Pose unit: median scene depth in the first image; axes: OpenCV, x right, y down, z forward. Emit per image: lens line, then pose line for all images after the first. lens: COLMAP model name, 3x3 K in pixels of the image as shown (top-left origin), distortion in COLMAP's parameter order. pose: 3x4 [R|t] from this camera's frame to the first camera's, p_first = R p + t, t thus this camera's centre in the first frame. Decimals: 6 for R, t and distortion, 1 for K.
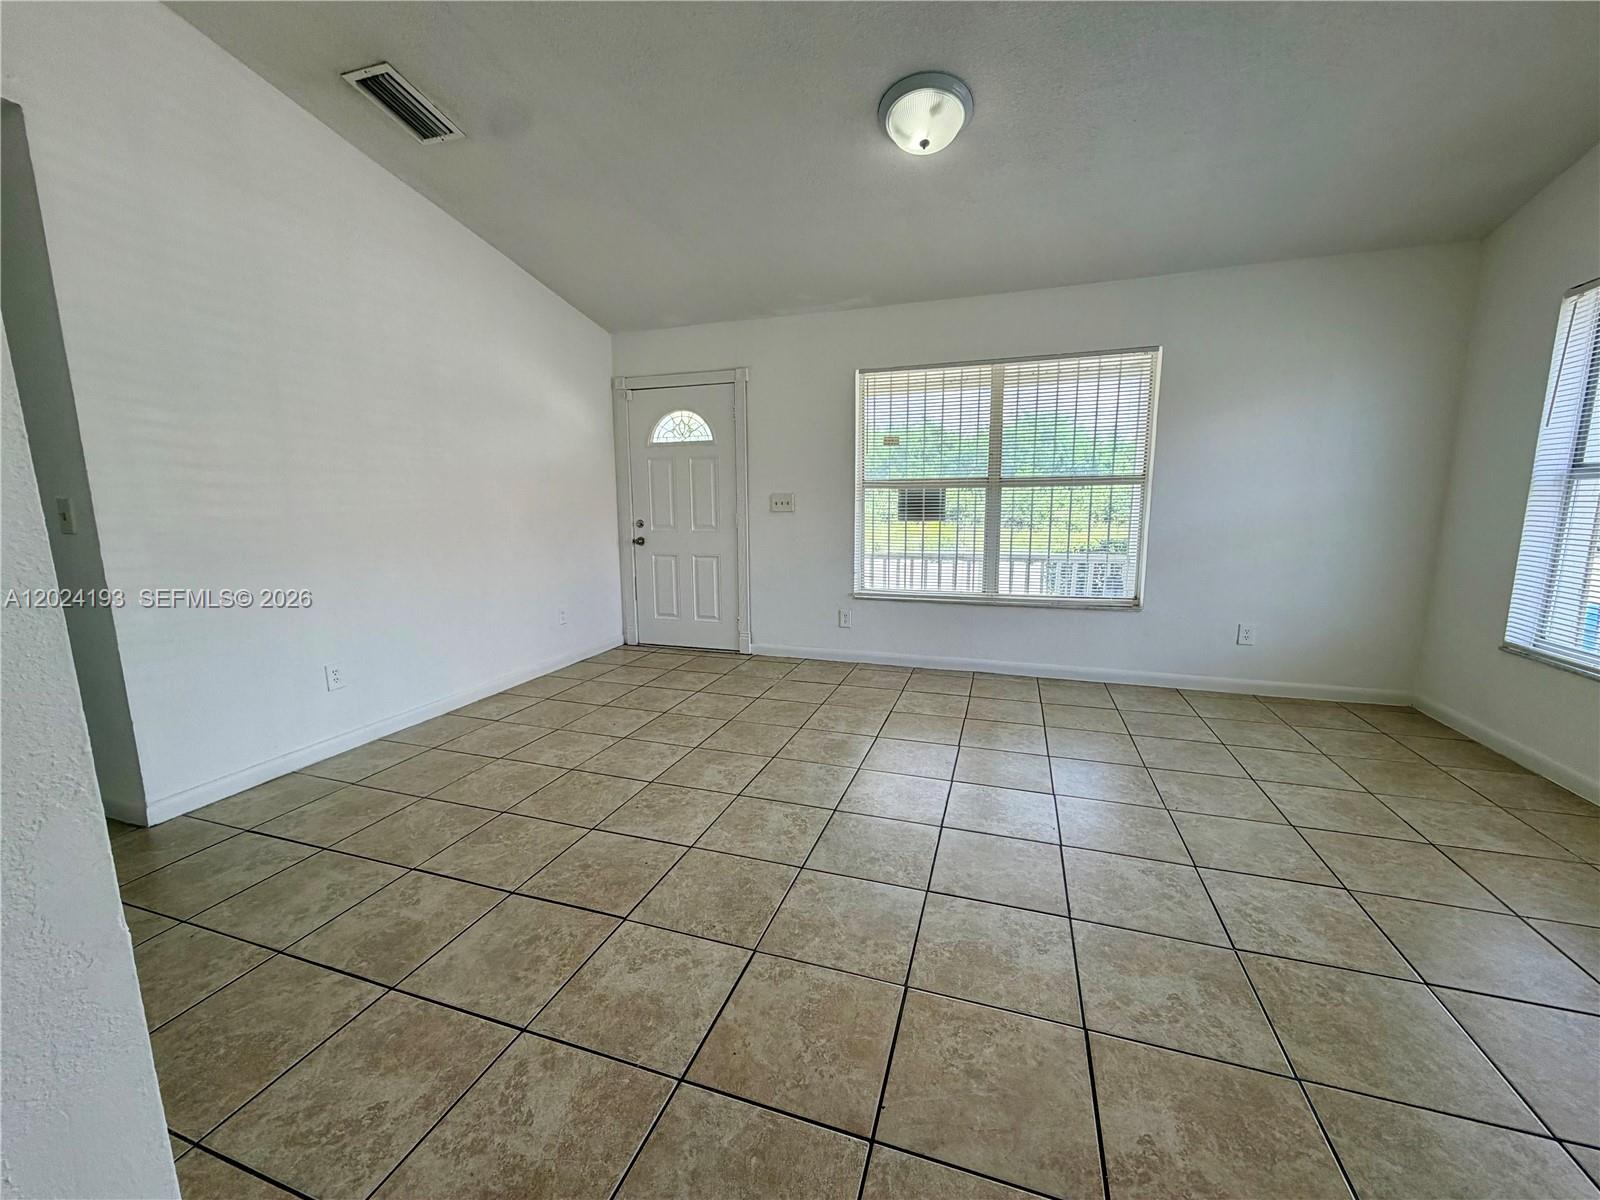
lens RADIAL K [[634.7, 0, 795.4], [0, 634.7, 605.1], [0, 0, 1]] dist [-0.003532, 0.000986]
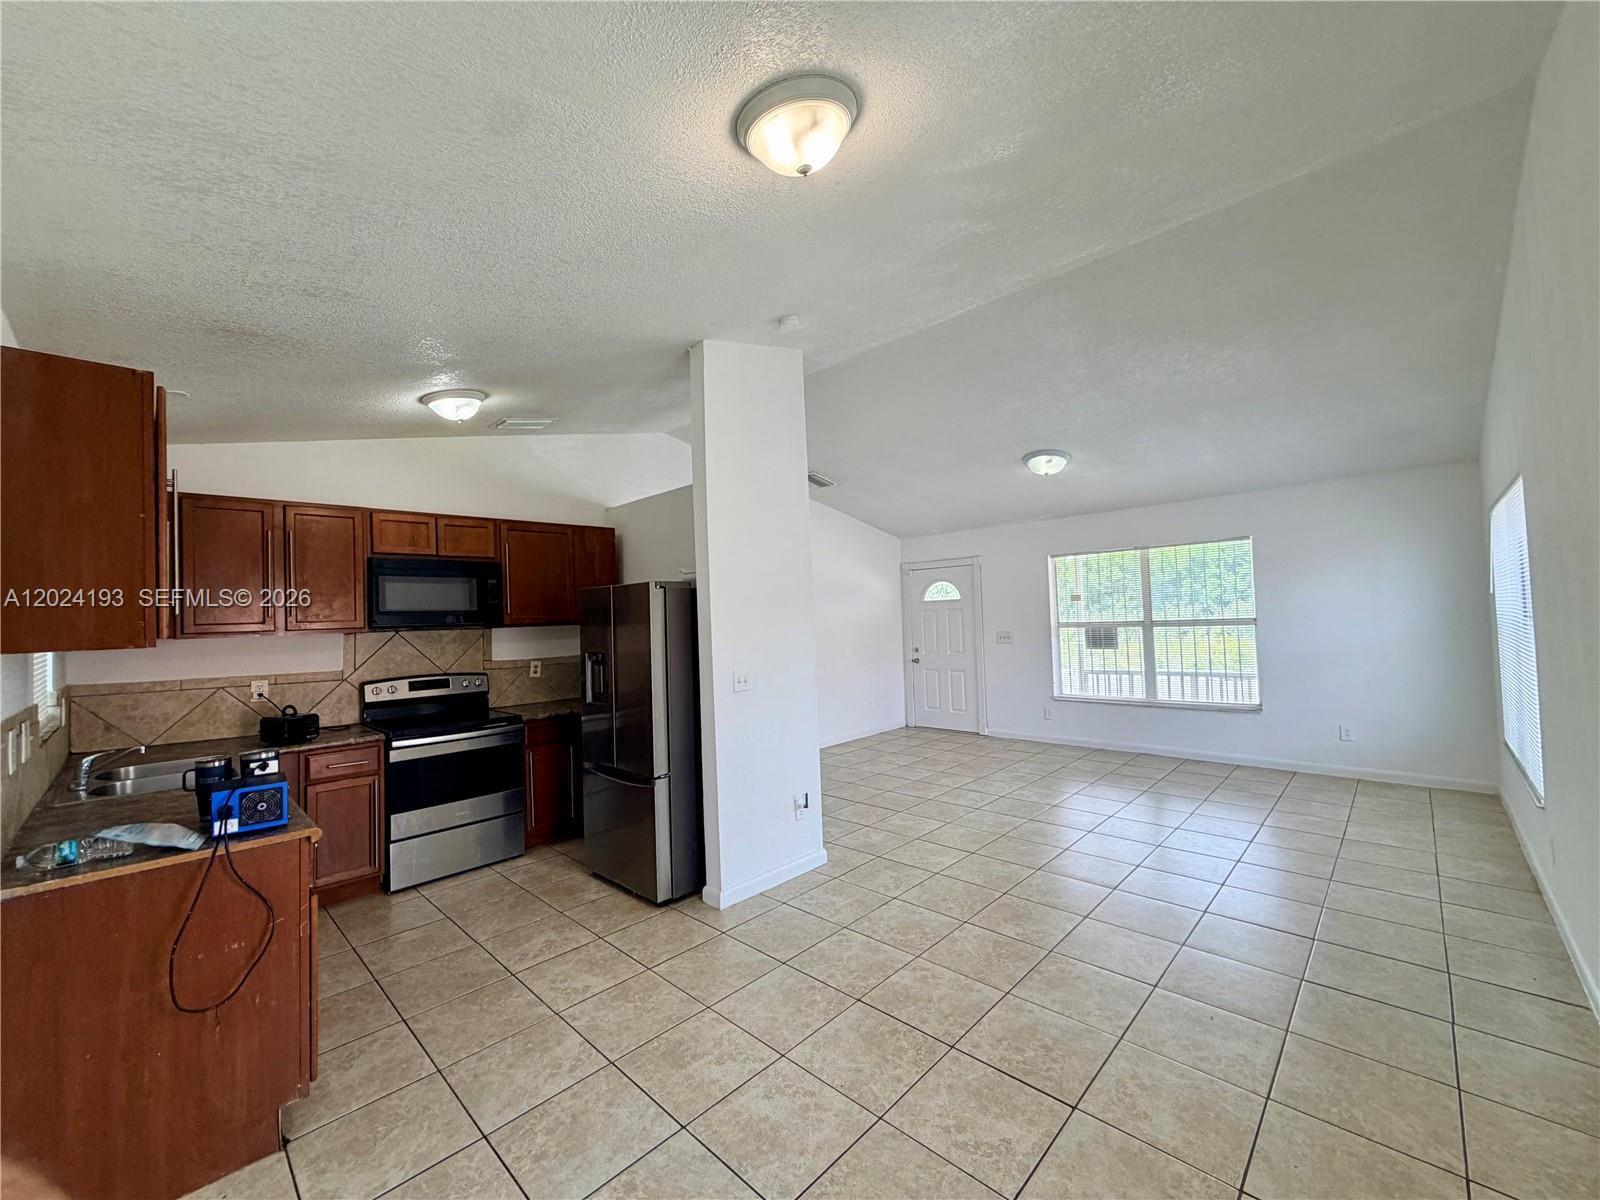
lens RADIAL K [[634.7, 0, 794.1], [0, 634.7, 597.2], [0, 0, 1]] dist [-0.003532, 0.000986]
pose [[0.901793, -0.036559, -0.430620, 0.197899], [-0.045659, 0.982779, -0.179054, 0.049183], [0.429750, 0.181131, 0.884594, -0.666184]]
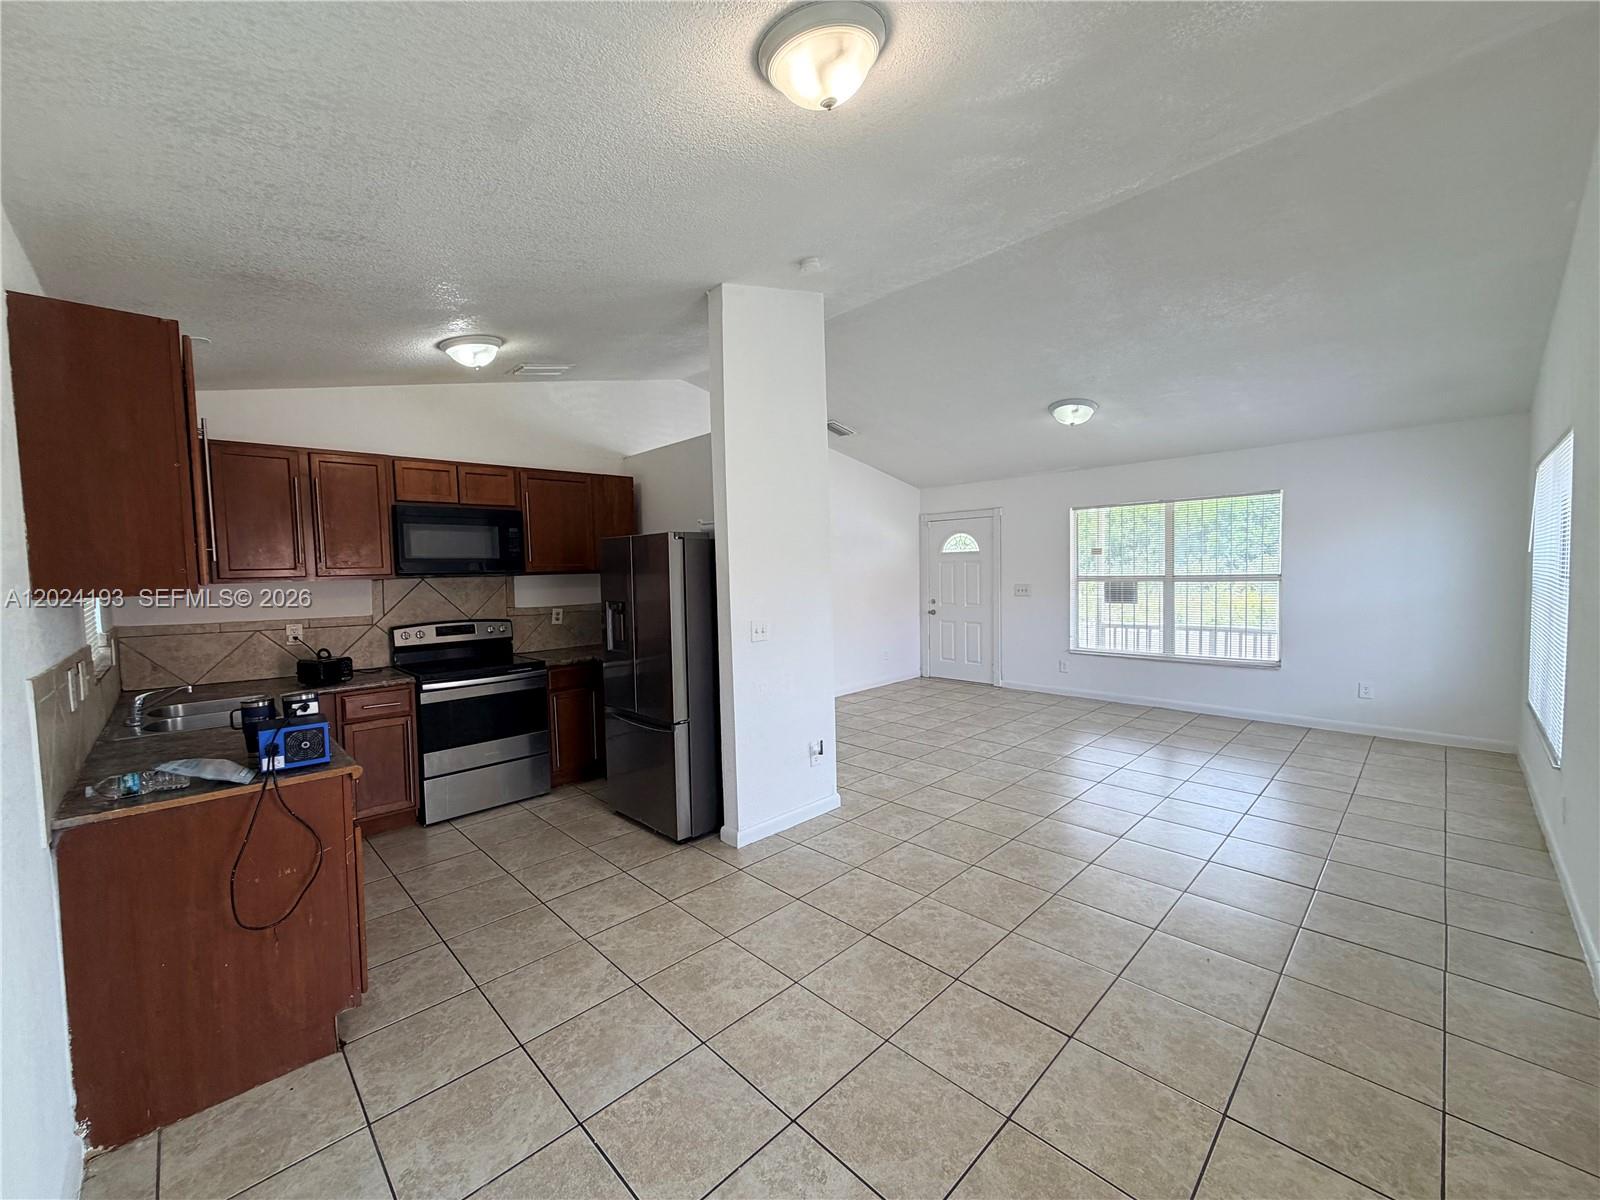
lens RADIAL K [[634.7, 0, 794.4], [0, 634.7, 597.0], [0, 0, 1]] dist [-0.003532, 0.000986]
pose [[0.890282, 0.009334, -0.455314, 0.199442], [-0.060744, 0.993290, -0.098410, 0.046486], [0.451341, 0.115270, 0.884875, -0.671103]]
